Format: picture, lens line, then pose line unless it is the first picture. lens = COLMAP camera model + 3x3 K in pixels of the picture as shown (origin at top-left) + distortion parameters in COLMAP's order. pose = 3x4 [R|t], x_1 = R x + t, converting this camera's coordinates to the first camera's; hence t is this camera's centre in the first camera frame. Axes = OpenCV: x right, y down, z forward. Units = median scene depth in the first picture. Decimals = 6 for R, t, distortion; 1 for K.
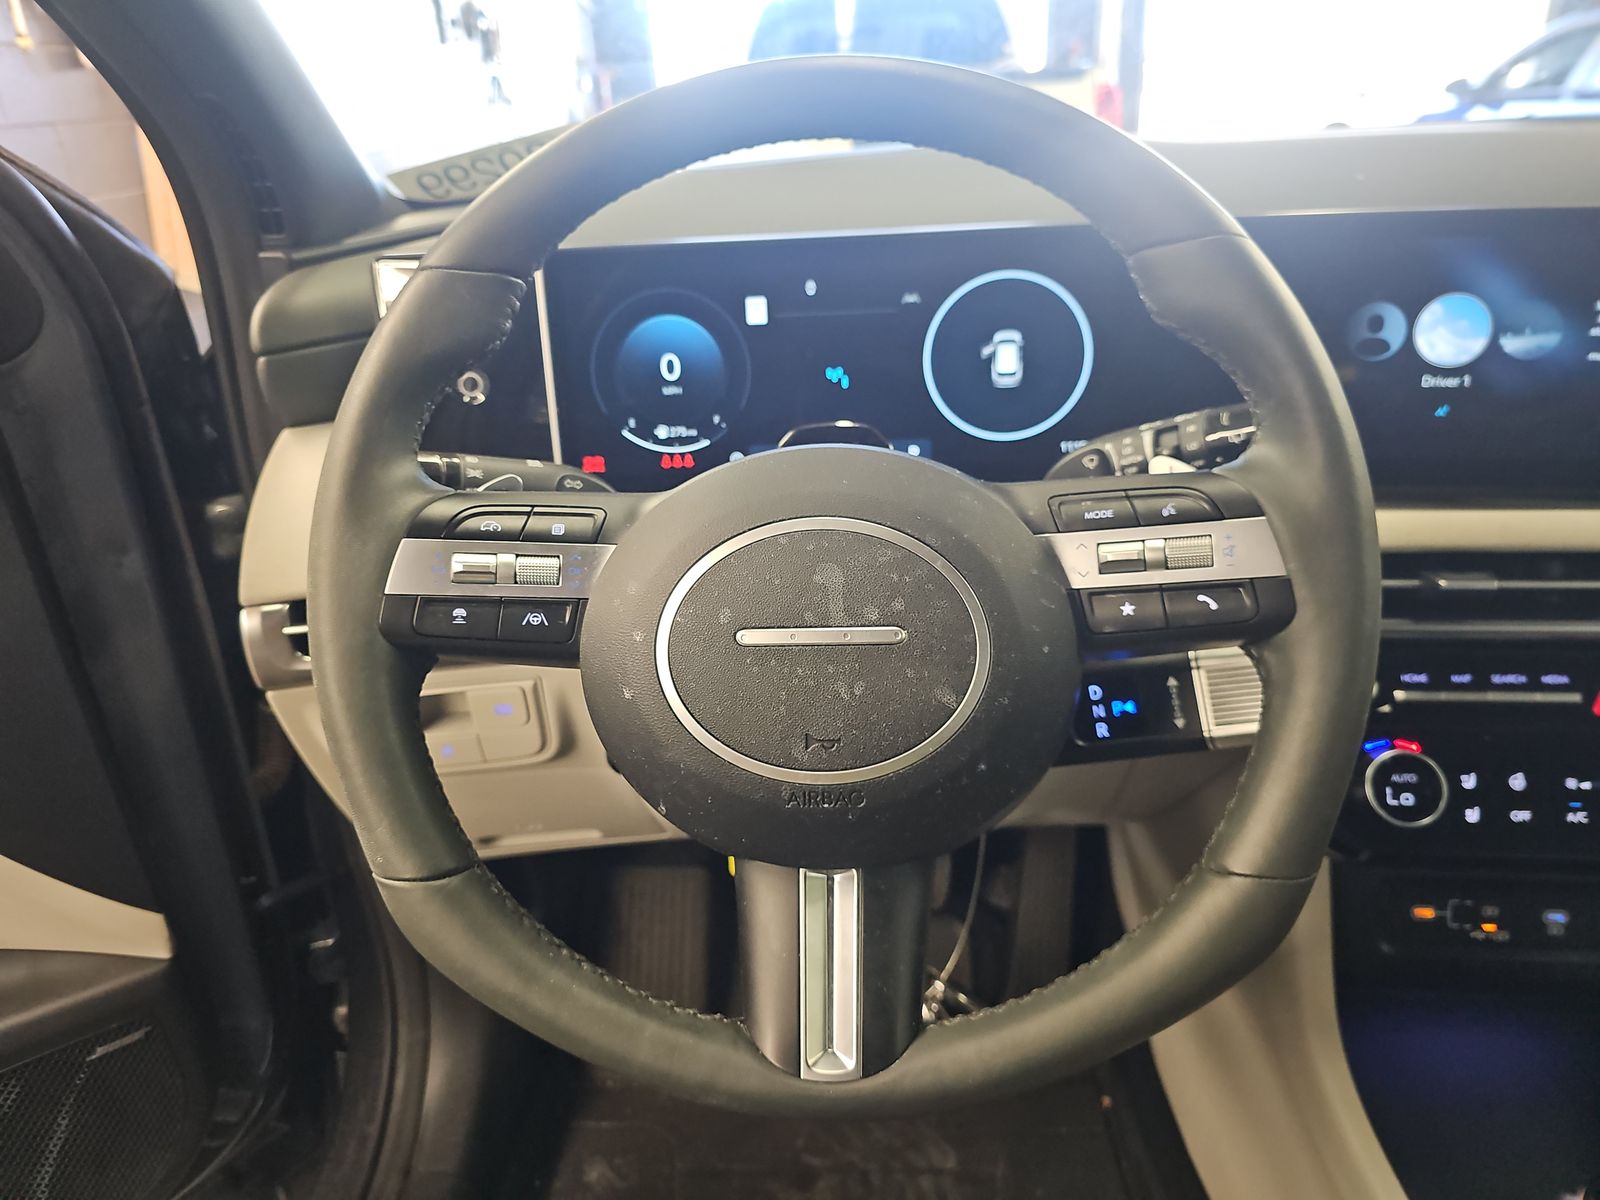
lens RADIAL K [[1065.2, 0, 790.7], [0, 1065.2, 591.2], [0, 0, 1]] dist [0.018006, -0.001083]
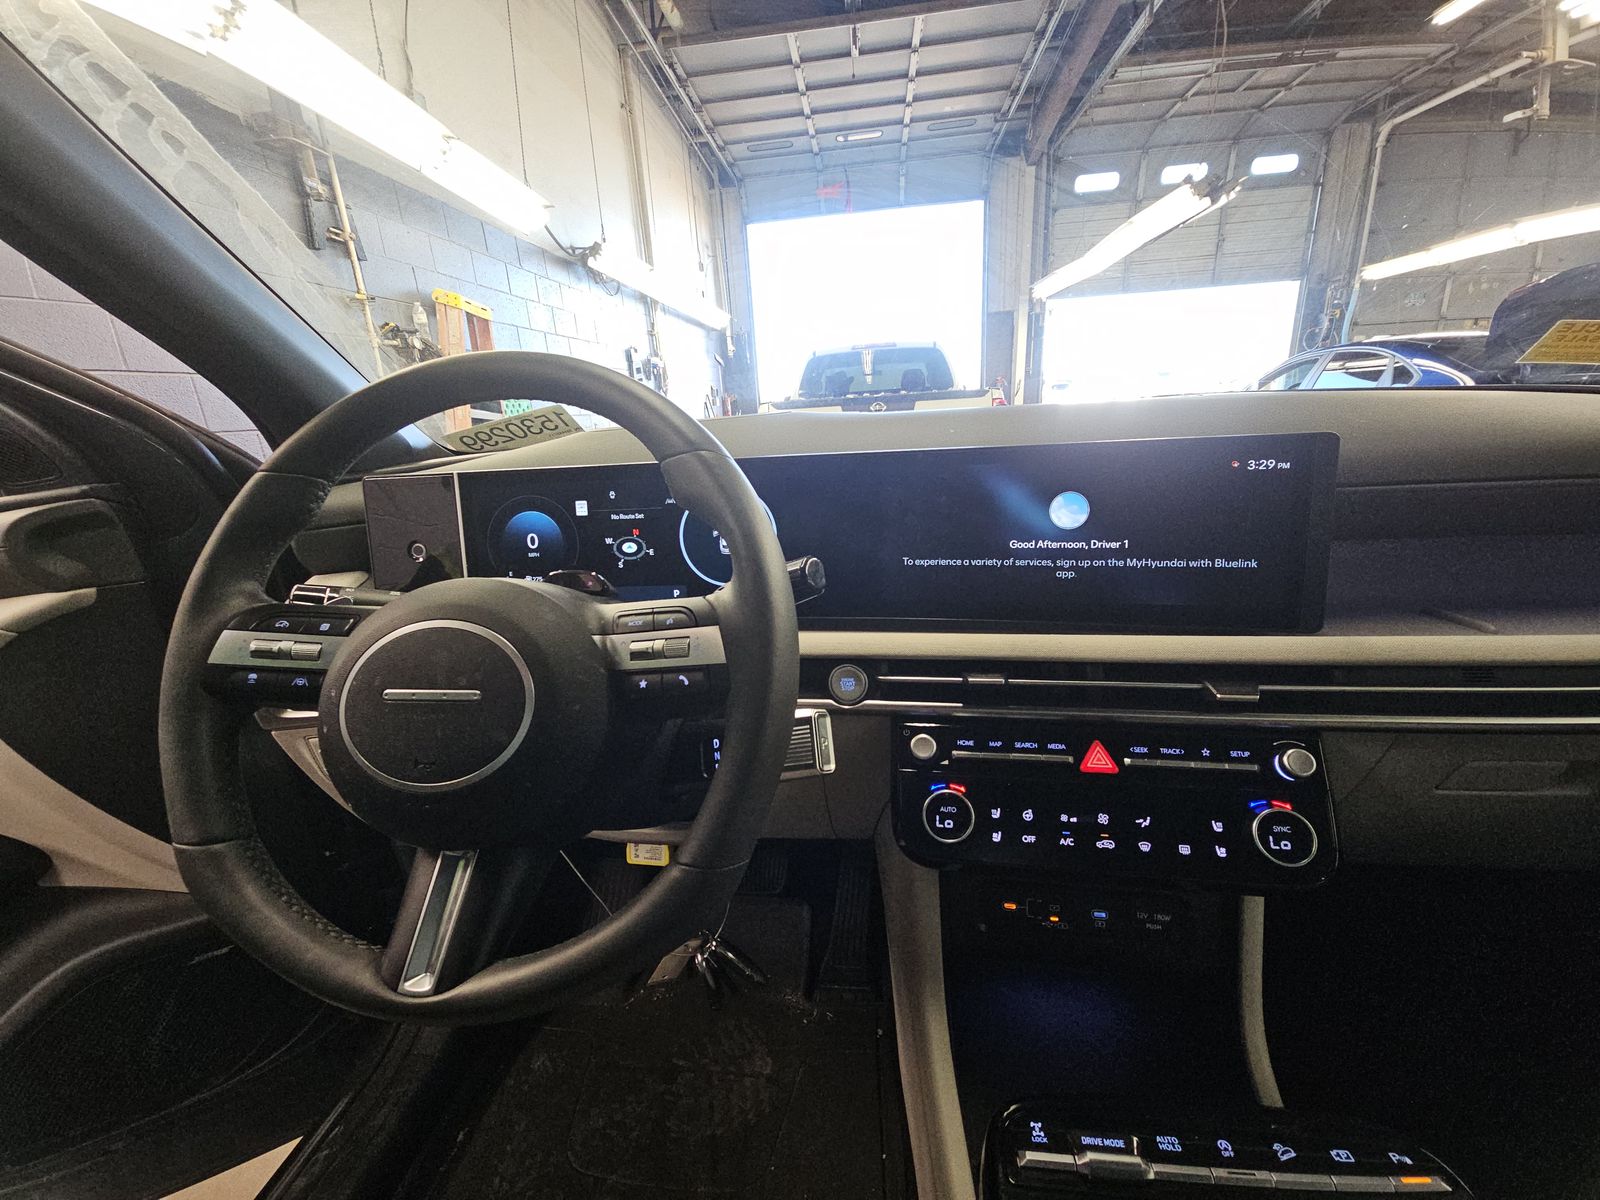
lens RADIAL K [[648.8, 0, 811.6], [0, 648.8, 612.3], [0, 0, 1]] dist [0.002654, 0.000018]
pose [[0.995287, 0.013892, -0.095975, 0.461734], [-0.025697, 0.992089, -0.122881, 0.016743], [0.093509, 0.124768, 0.987770, 0.049250]]
